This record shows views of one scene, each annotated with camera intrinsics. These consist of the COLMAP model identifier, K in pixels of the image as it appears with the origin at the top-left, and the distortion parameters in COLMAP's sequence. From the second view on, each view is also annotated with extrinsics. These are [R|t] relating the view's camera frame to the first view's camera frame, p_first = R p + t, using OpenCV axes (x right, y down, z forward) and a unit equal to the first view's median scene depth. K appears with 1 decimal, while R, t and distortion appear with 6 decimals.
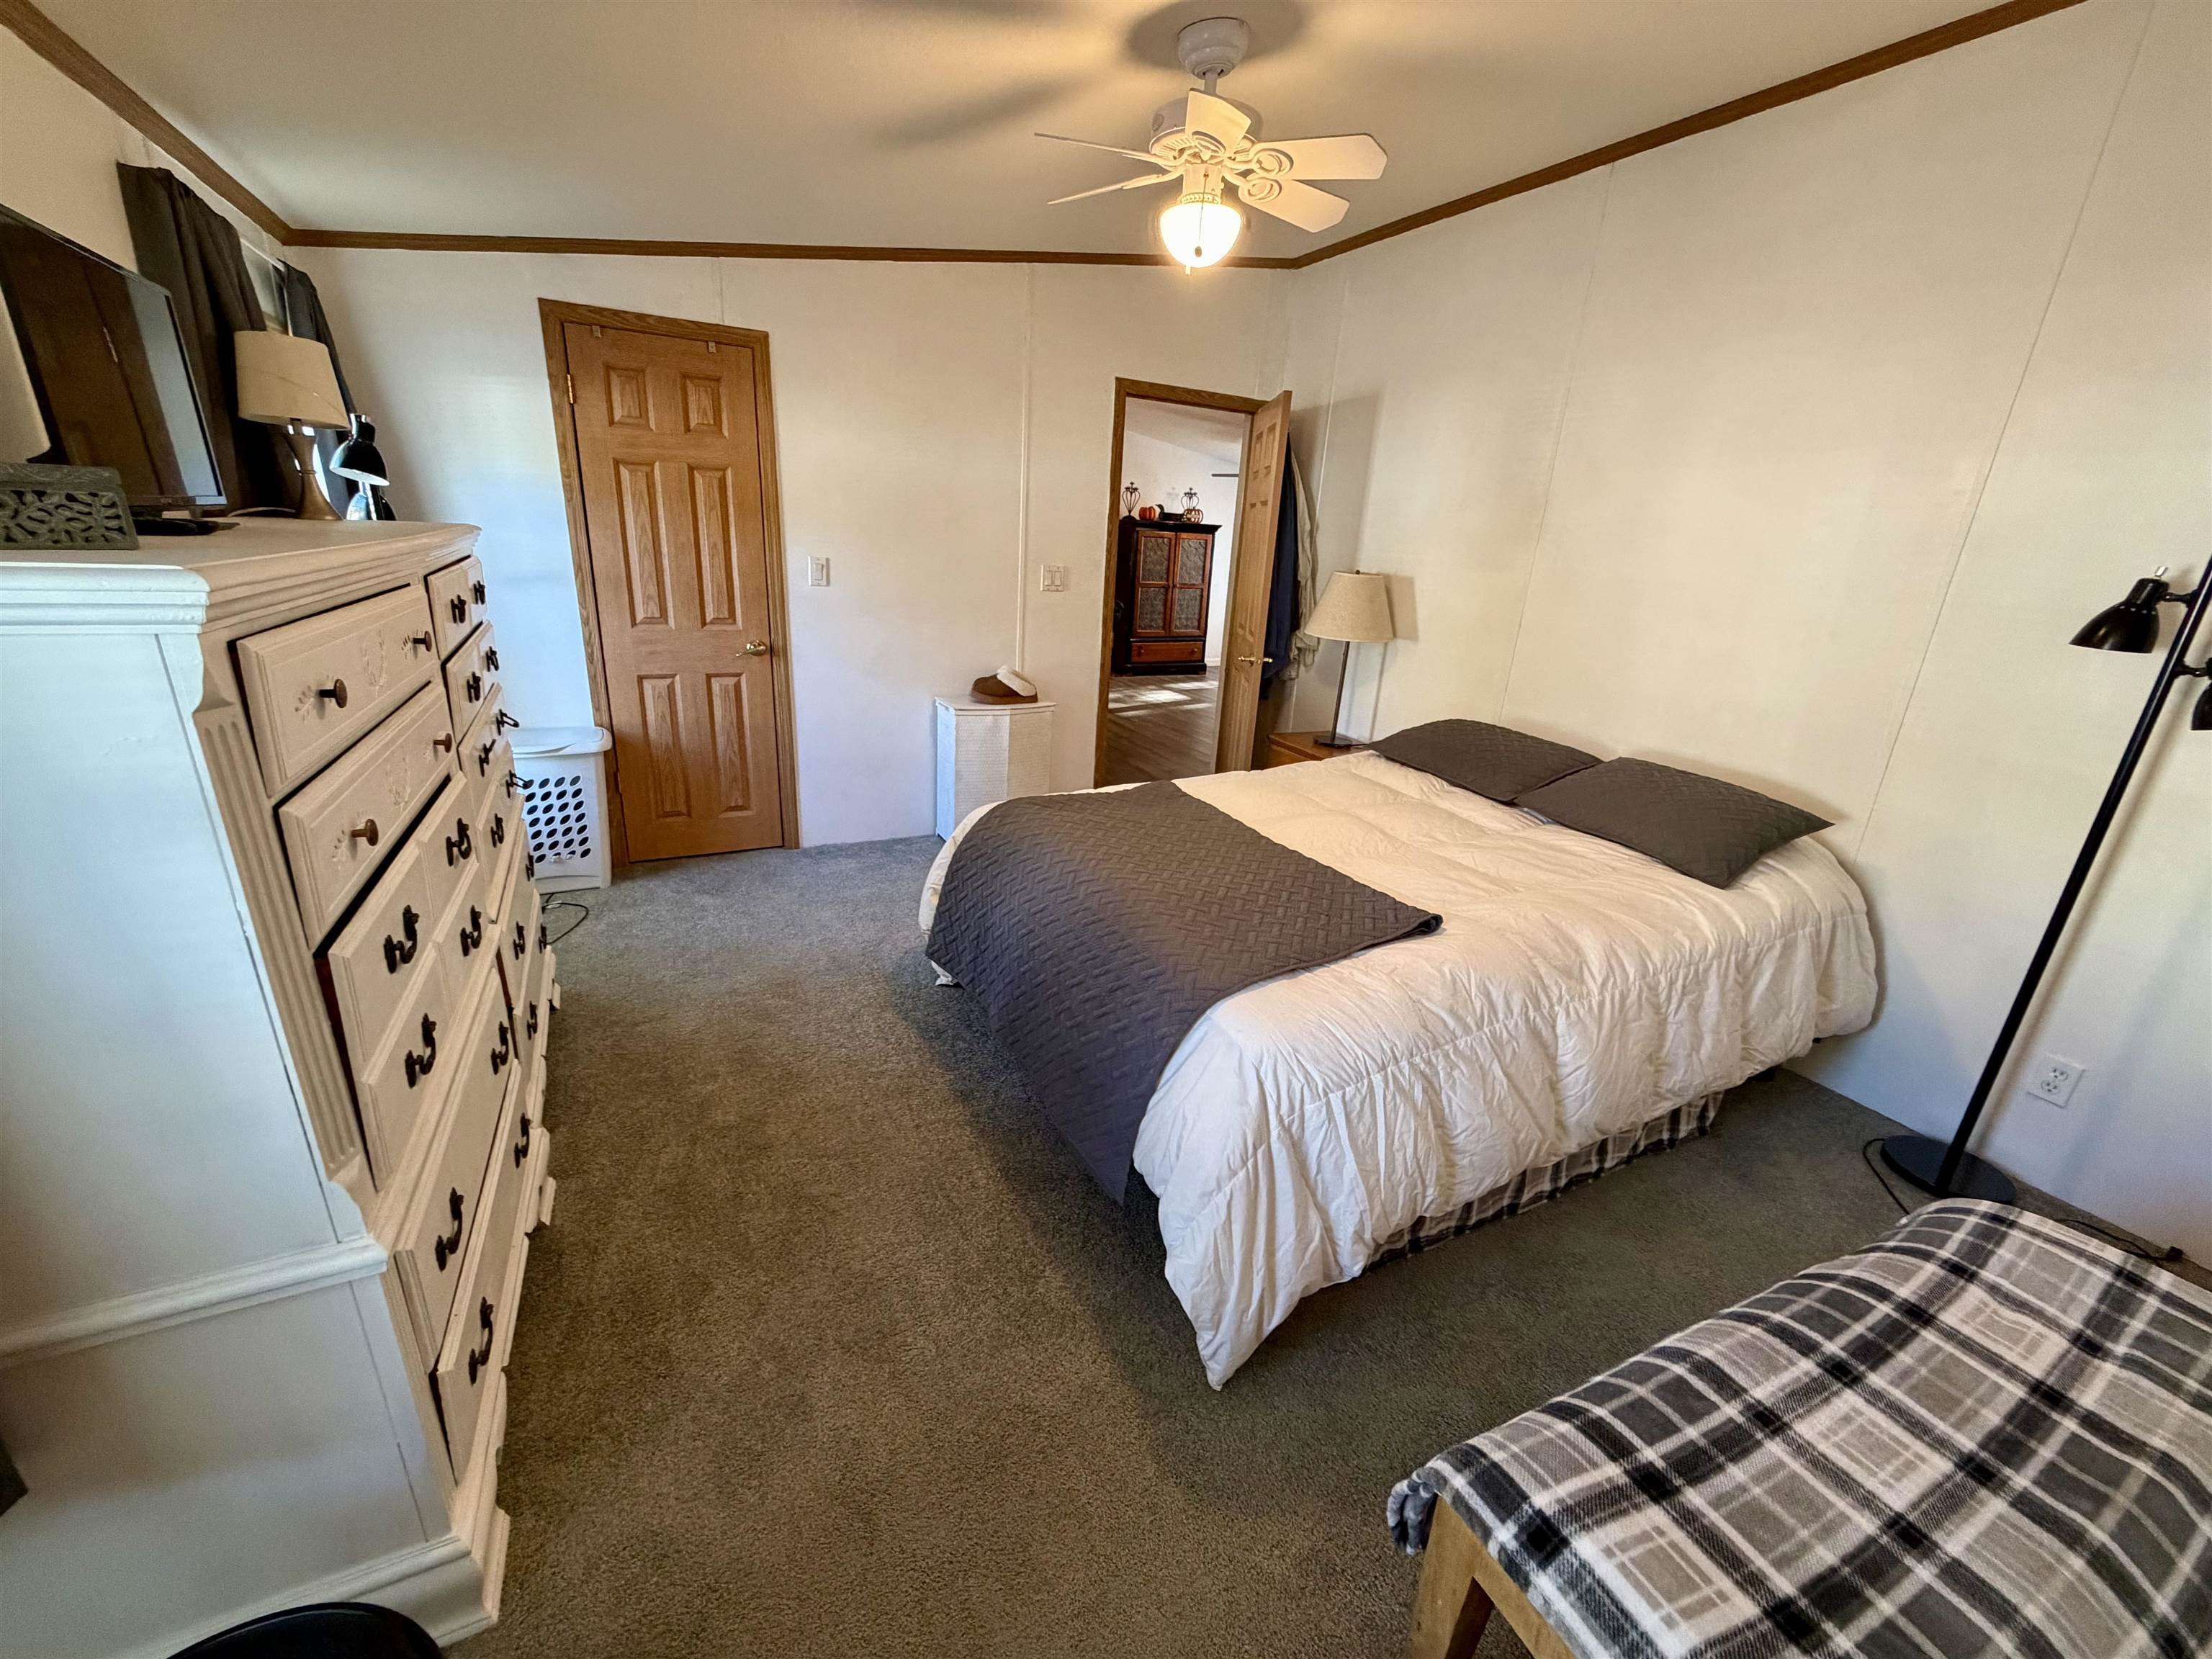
lens RADIAL K [[886.2, 0, 1109.7], [0, 886.2, 836.7], [0, 0, 1]] dist [0.000761, -0.000984]
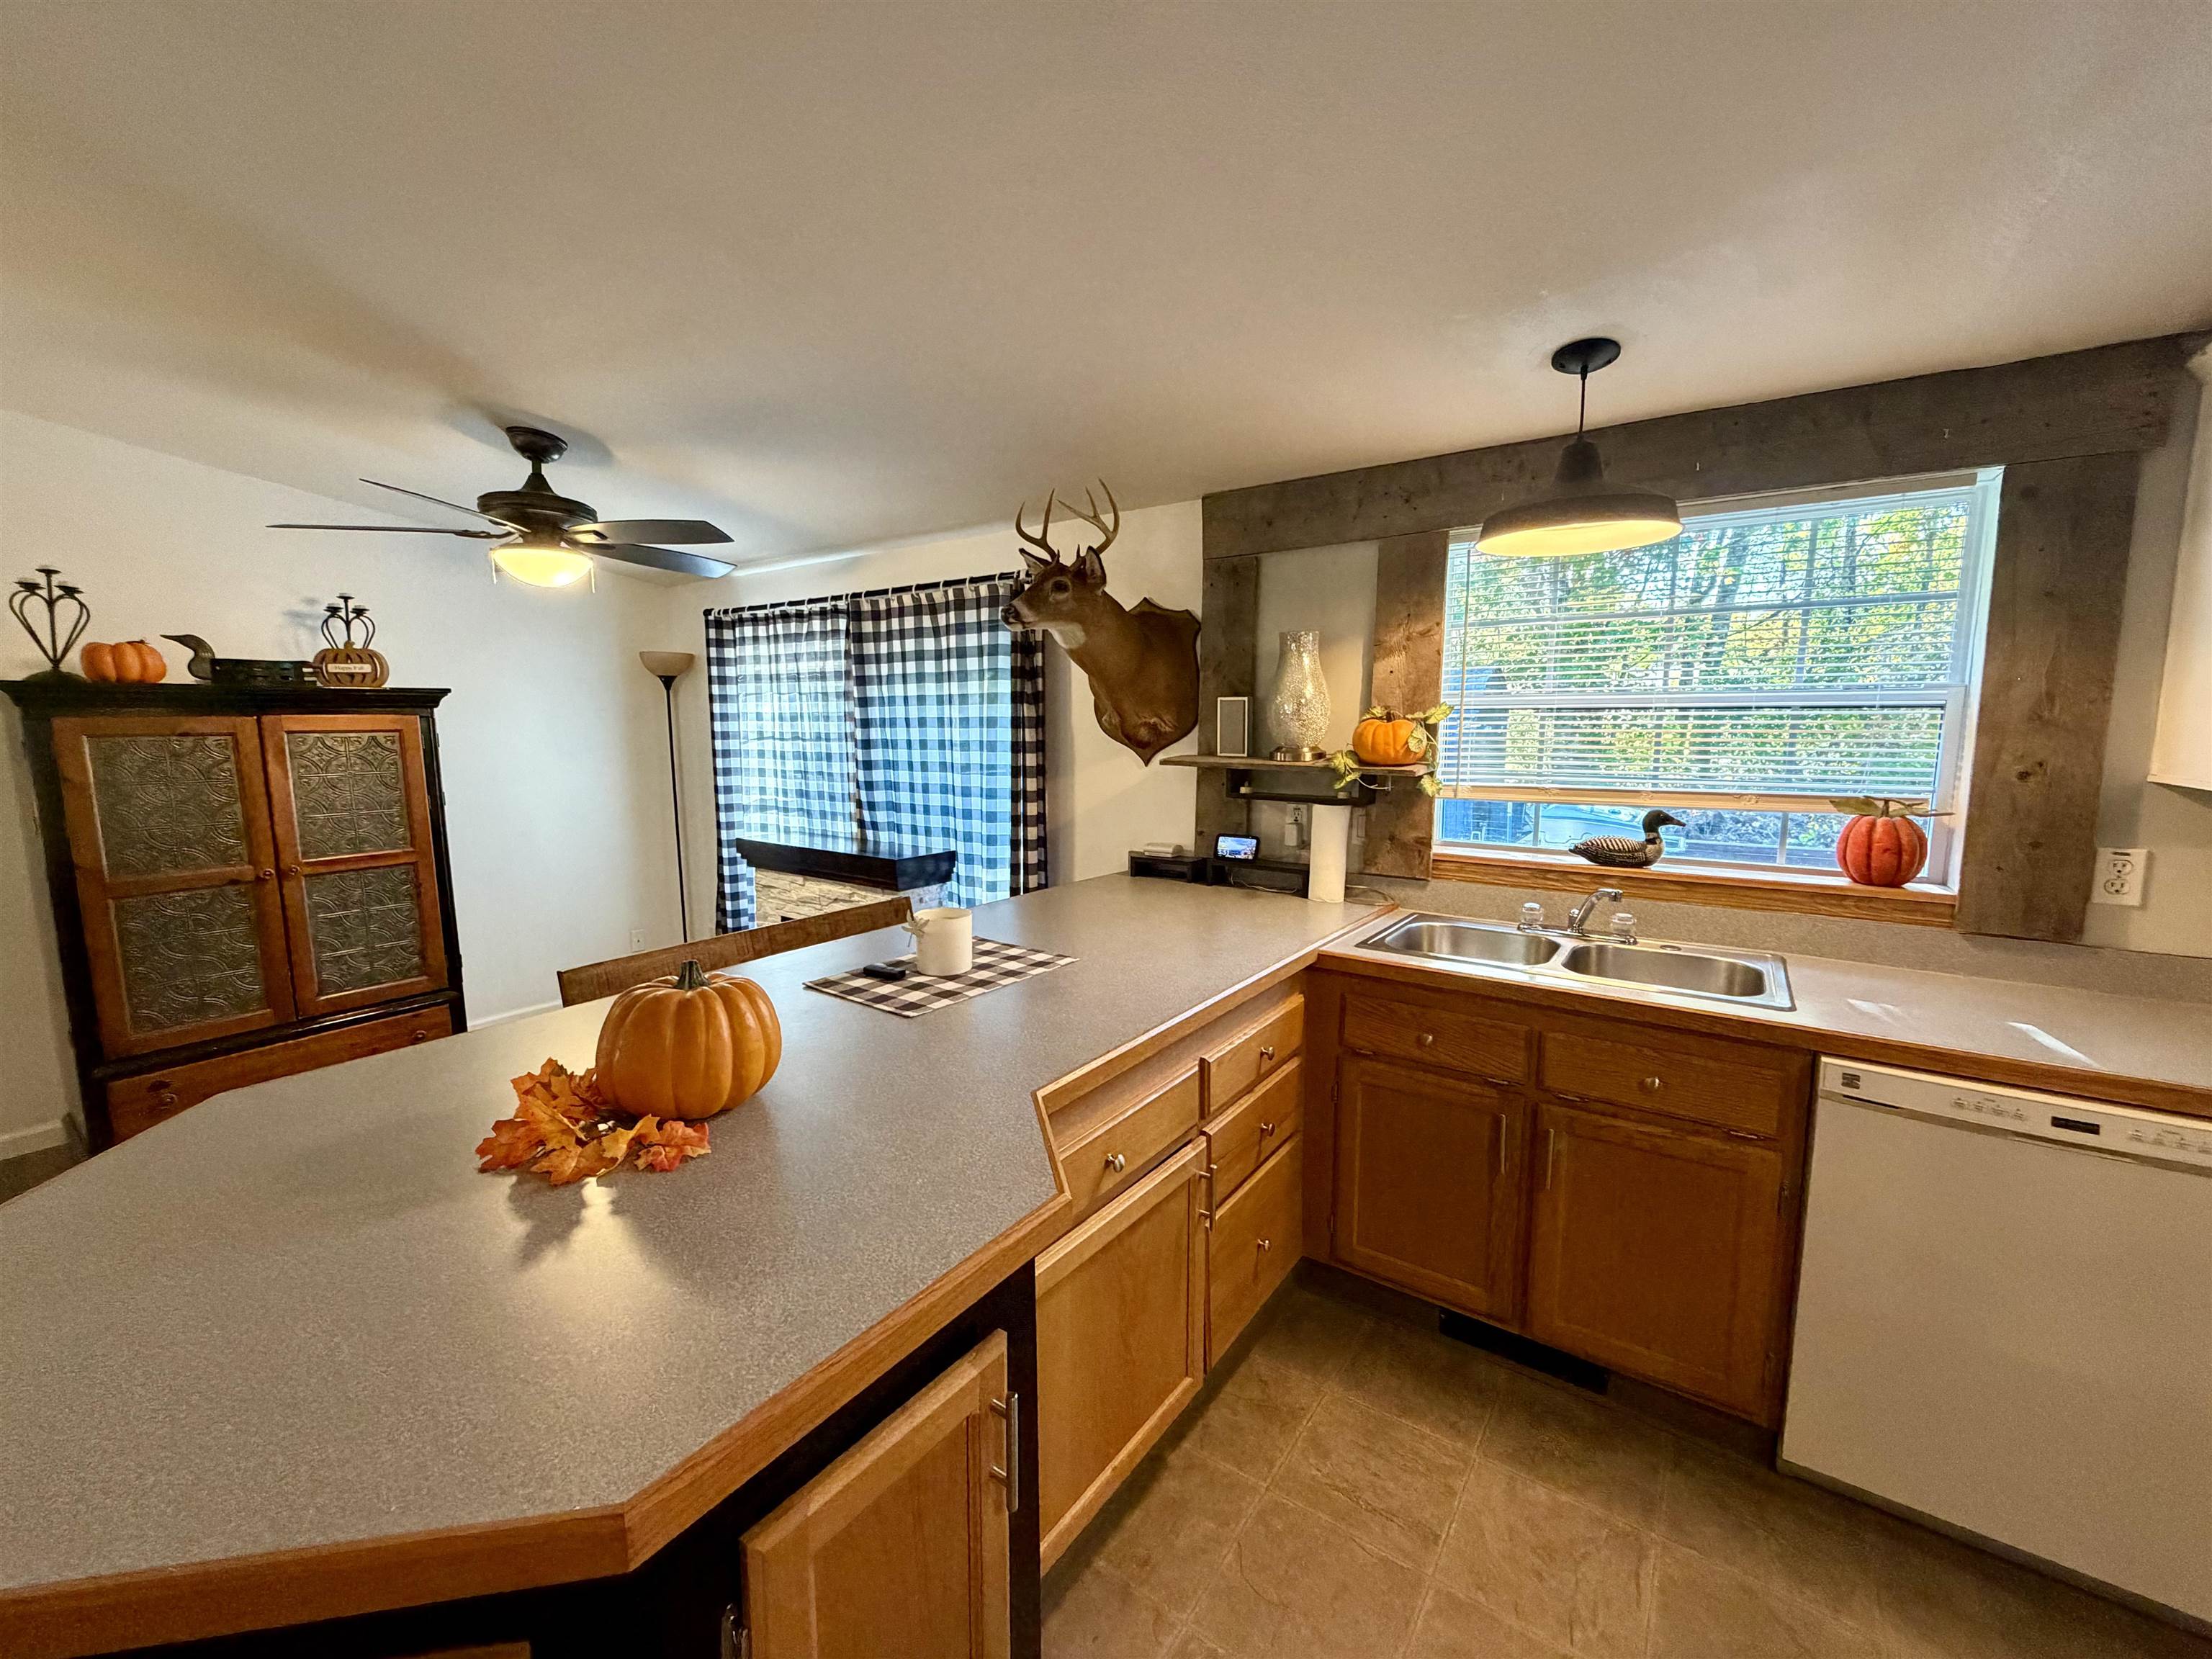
lens RADIAL K [[886.2, 0, 1094.2], [0, 886.2, 830.1], [0, 0, 1]] dist [0.000761, -0.000984]
pose [[0.882249, -0.121484, 0.454838, 0.189001], [0.204597, 0.969066, -0.138026, -0.192645], [-0.424000, 0.214832, 0.879813, 0.585263]]
